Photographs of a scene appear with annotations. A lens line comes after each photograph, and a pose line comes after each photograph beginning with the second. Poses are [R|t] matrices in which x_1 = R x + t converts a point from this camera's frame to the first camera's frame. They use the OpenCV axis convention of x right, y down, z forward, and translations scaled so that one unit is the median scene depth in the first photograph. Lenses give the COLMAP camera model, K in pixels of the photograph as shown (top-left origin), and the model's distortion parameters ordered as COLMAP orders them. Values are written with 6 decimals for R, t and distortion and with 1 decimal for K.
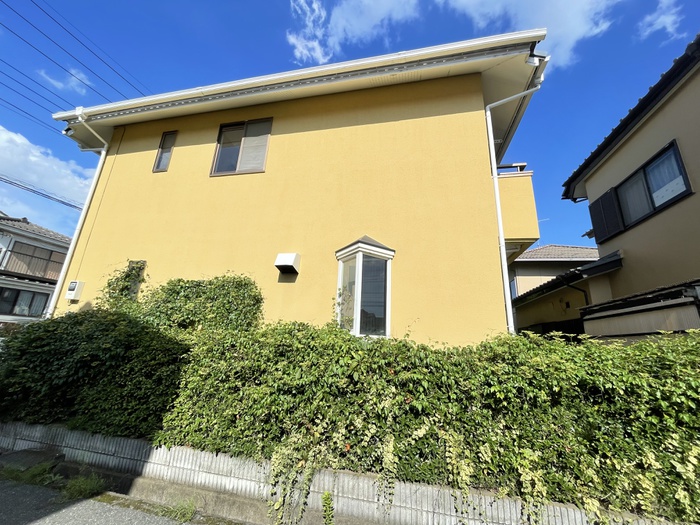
lens RADIAL K [[282.8, 0, 353.6], [0, 282.8, 259.7], [0, 0, 1]] dist [-0.003421, -0.000044]
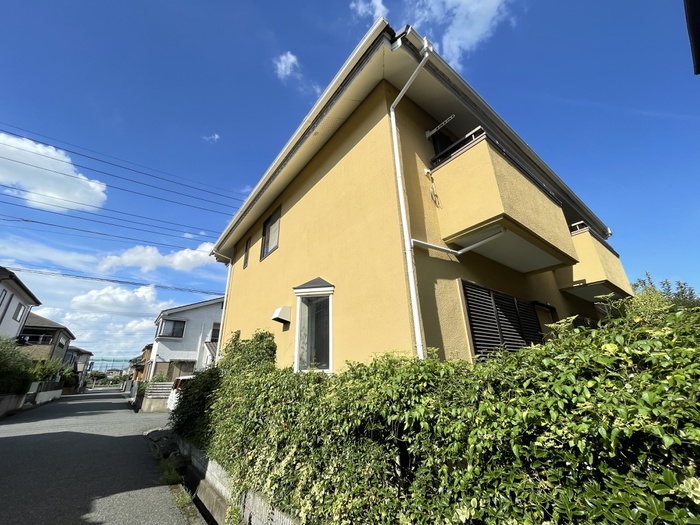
lens RADIAL K [[282.8, 0, 350.5], [0, 282.8, 263.0], [0, 0, 1]] dist [-0.003421, -0.000044]
pose [[0.767971, -0.295864, -0.568053, 0.816086], [0.227118, 0.955075, -0.190392, 0.103989], [0.598864, 0.017201, 0.800666, 0.192768]]
